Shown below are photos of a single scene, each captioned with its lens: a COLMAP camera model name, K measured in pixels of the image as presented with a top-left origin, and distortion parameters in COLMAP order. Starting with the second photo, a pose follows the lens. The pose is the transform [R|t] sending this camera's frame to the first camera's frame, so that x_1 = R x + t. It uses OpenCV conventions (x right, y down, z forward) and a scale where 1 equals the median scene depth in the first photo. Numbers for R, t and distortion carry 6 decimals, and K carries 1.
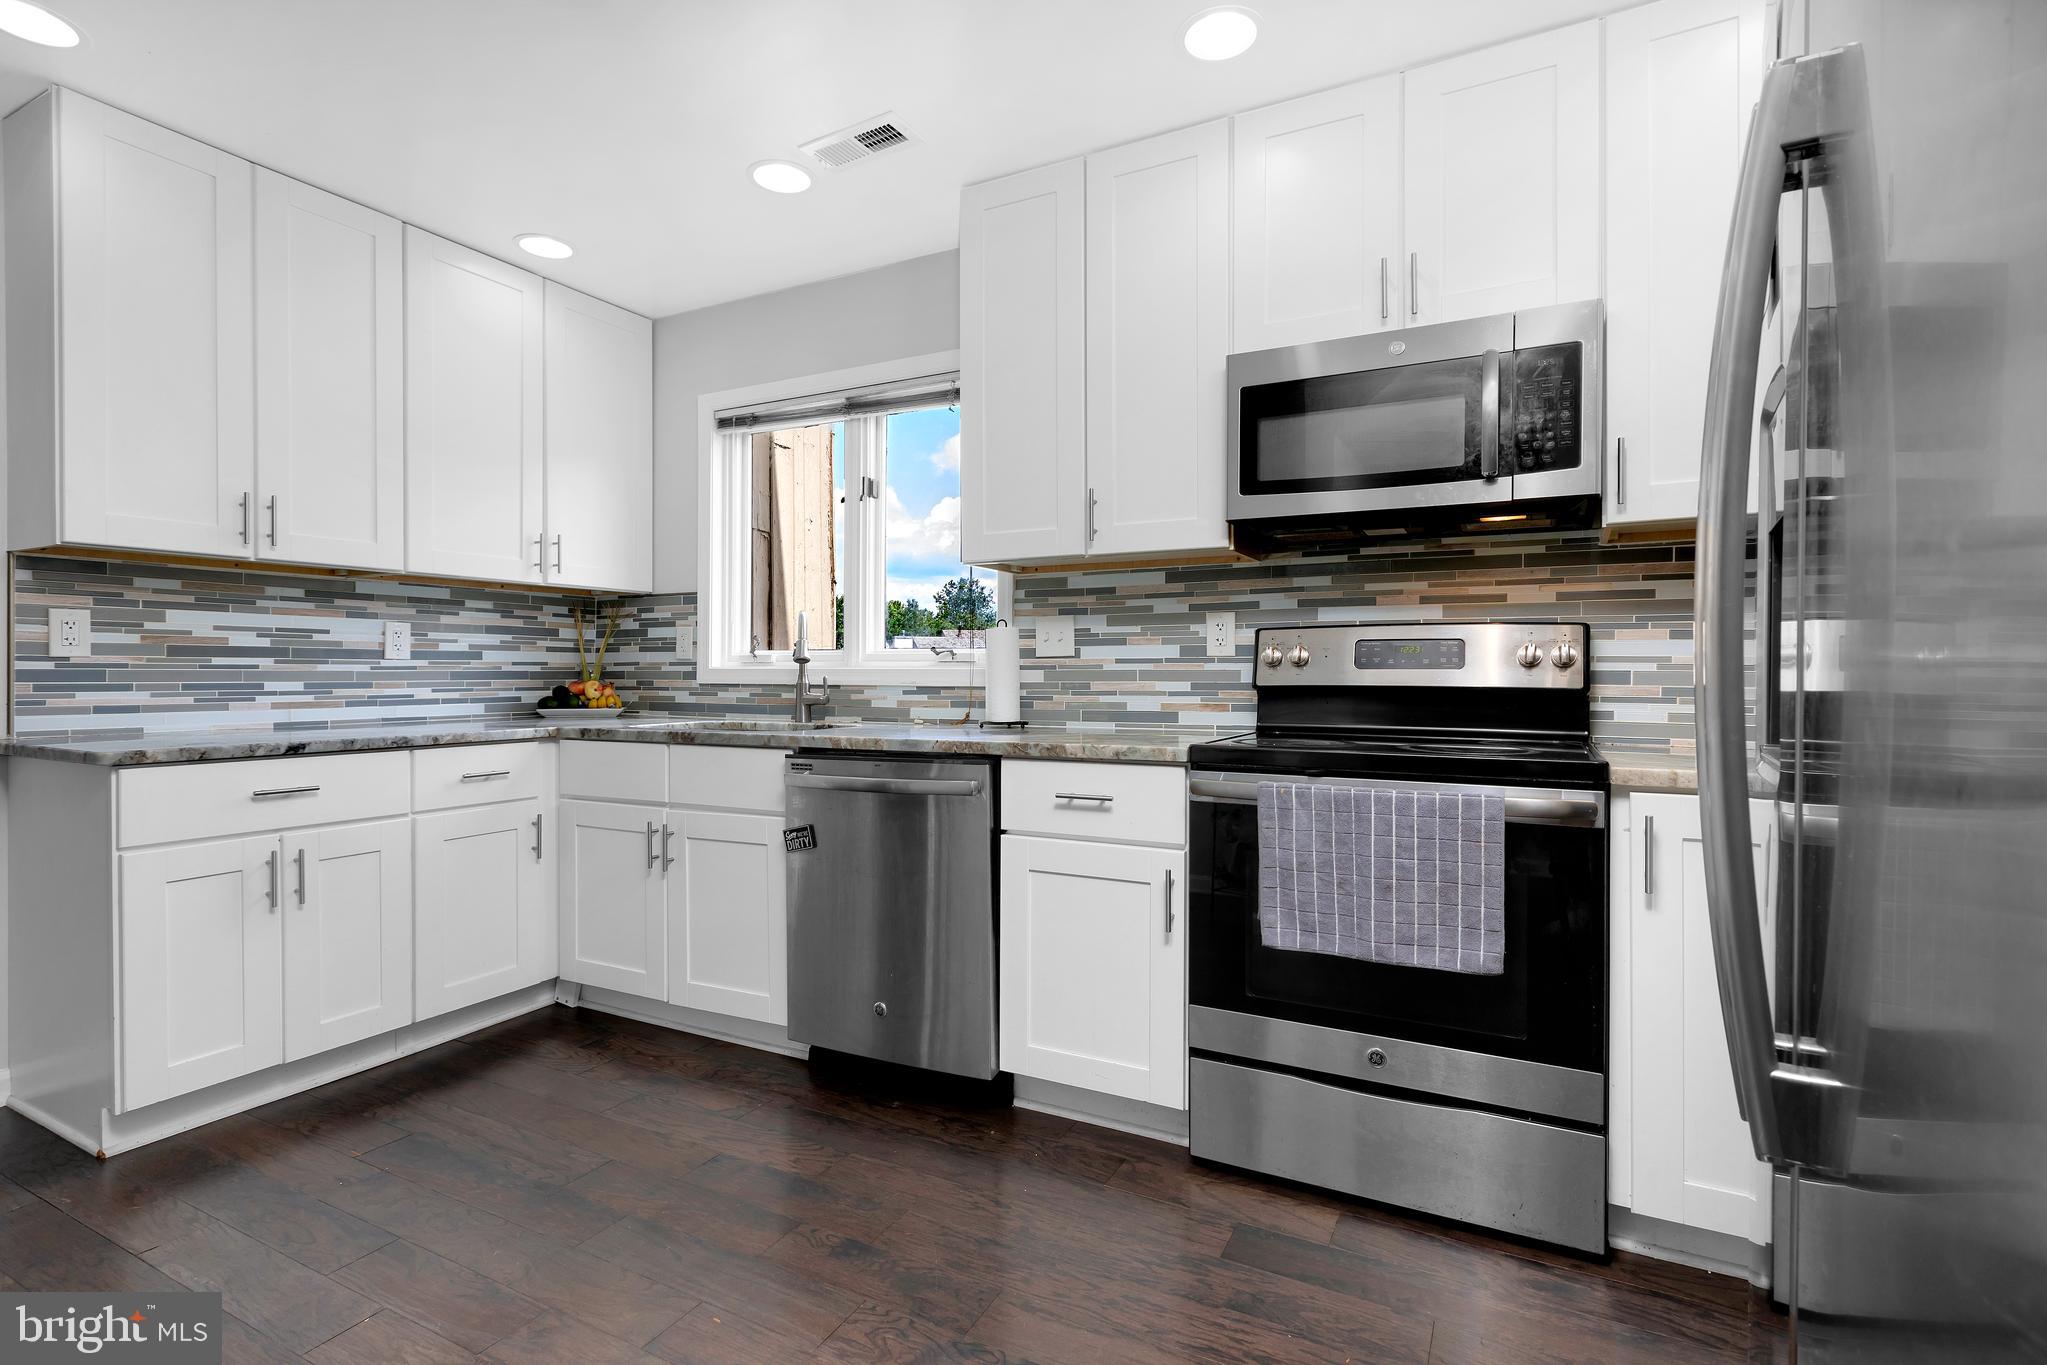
lens RADIAL K [[958.9, 0, 1031.0], [0, 958.9, 690.8], [0, 0, 1]] dist [-0.001021, 0.000538]
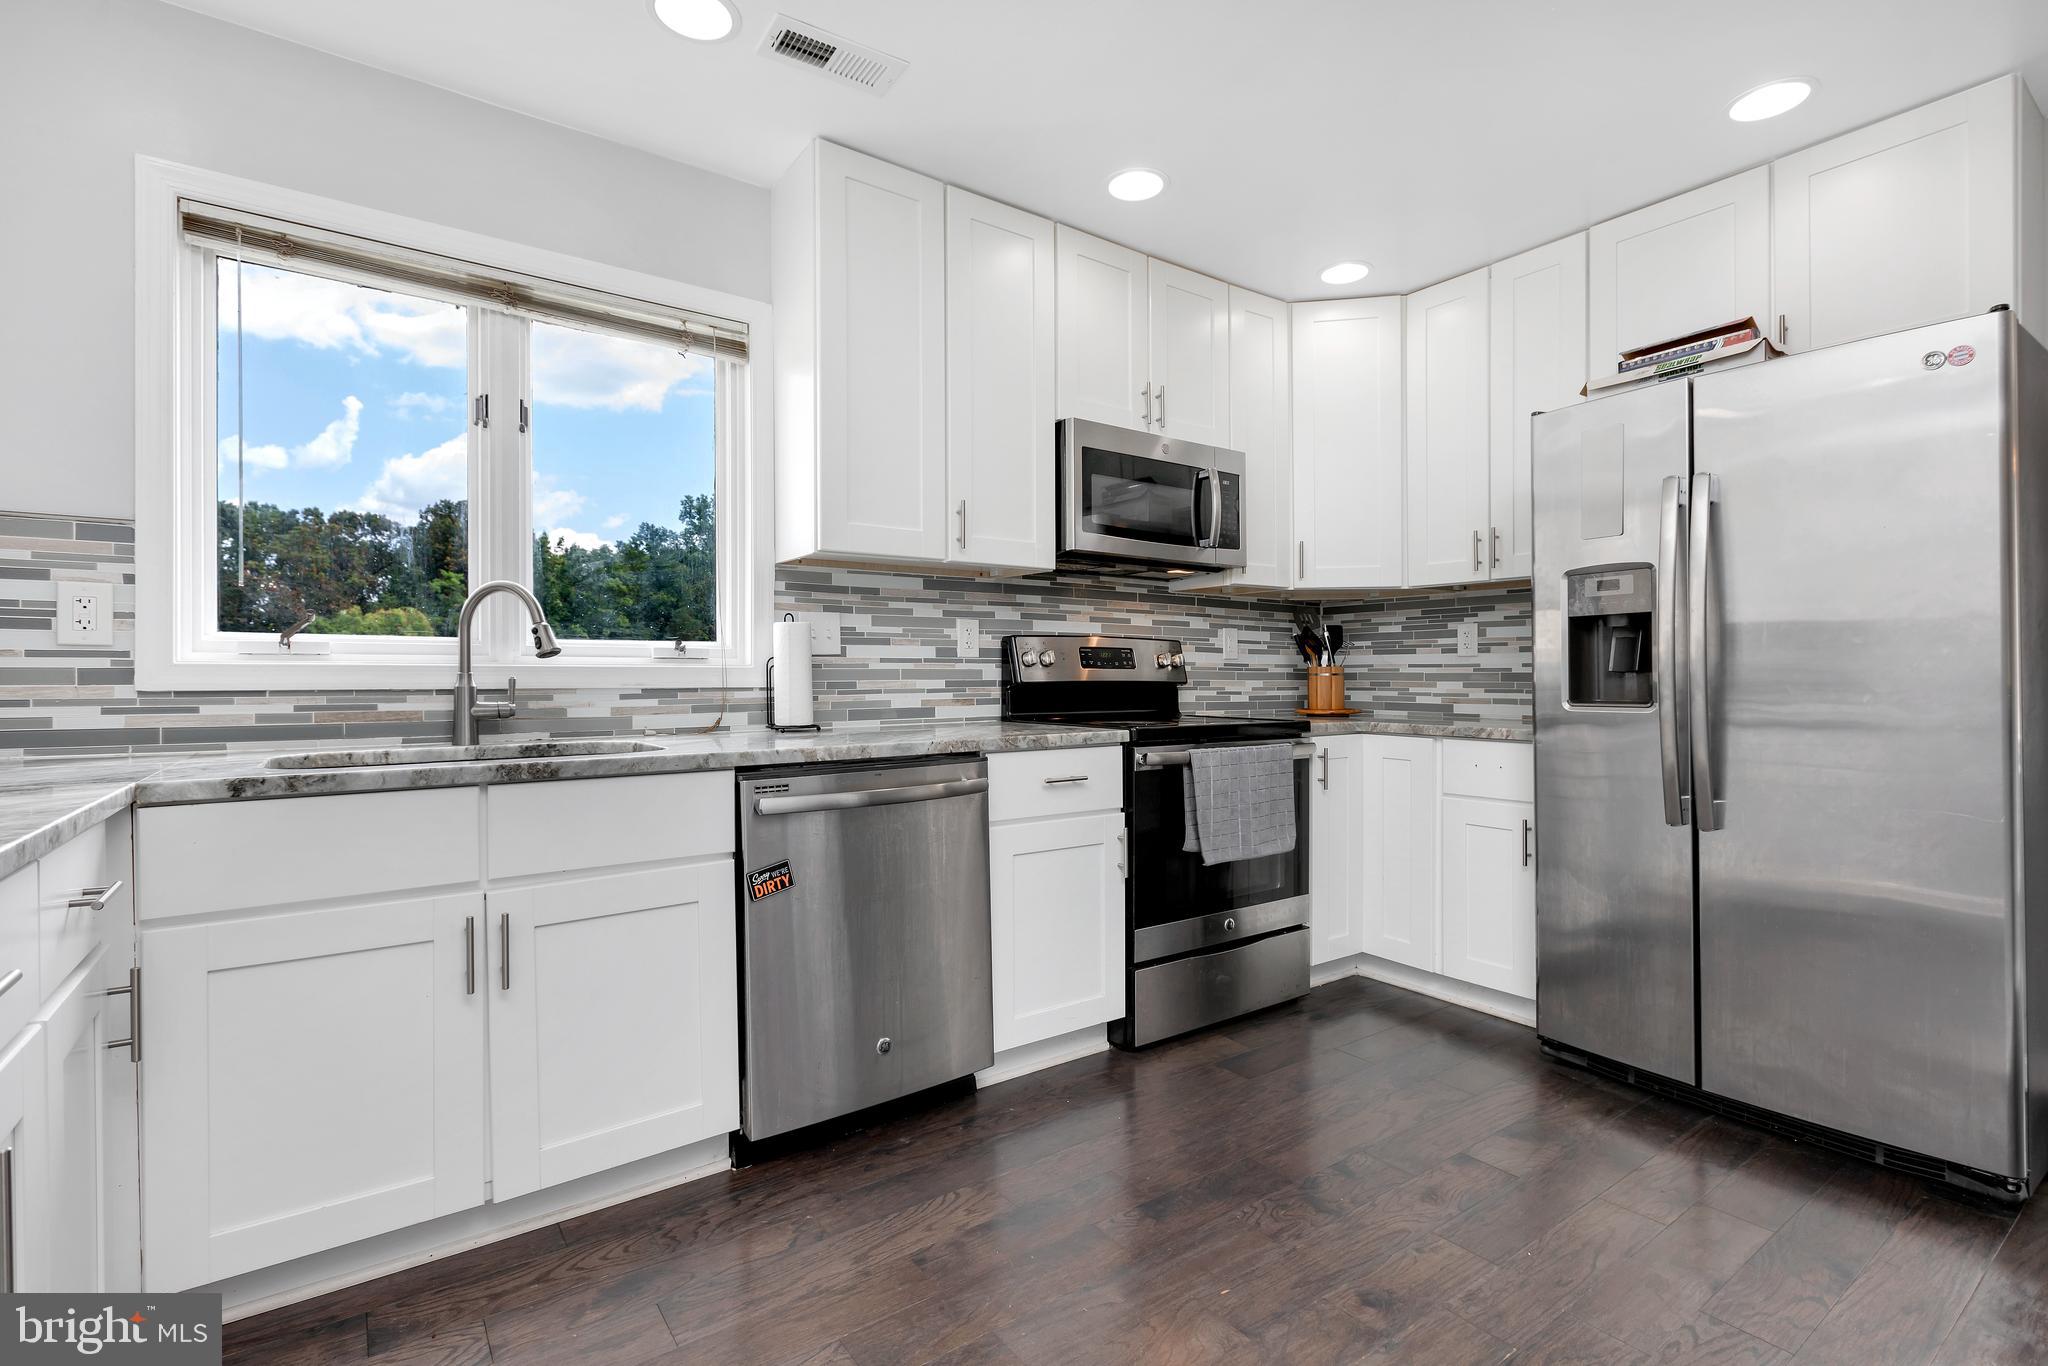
lens RADIAL K [[959.3, 0, 1028.6], [0, 959.3, 684.1], [0, 0, 1]] dist [-0.001021, 0.000538]
pose [[0.449134, -0.012235, 0.893381, -0.752553], [0.014805, 0.999871, 0.006250, -0.009491], [-0.893342, 0.010419, 0.449257, 0.394871]]
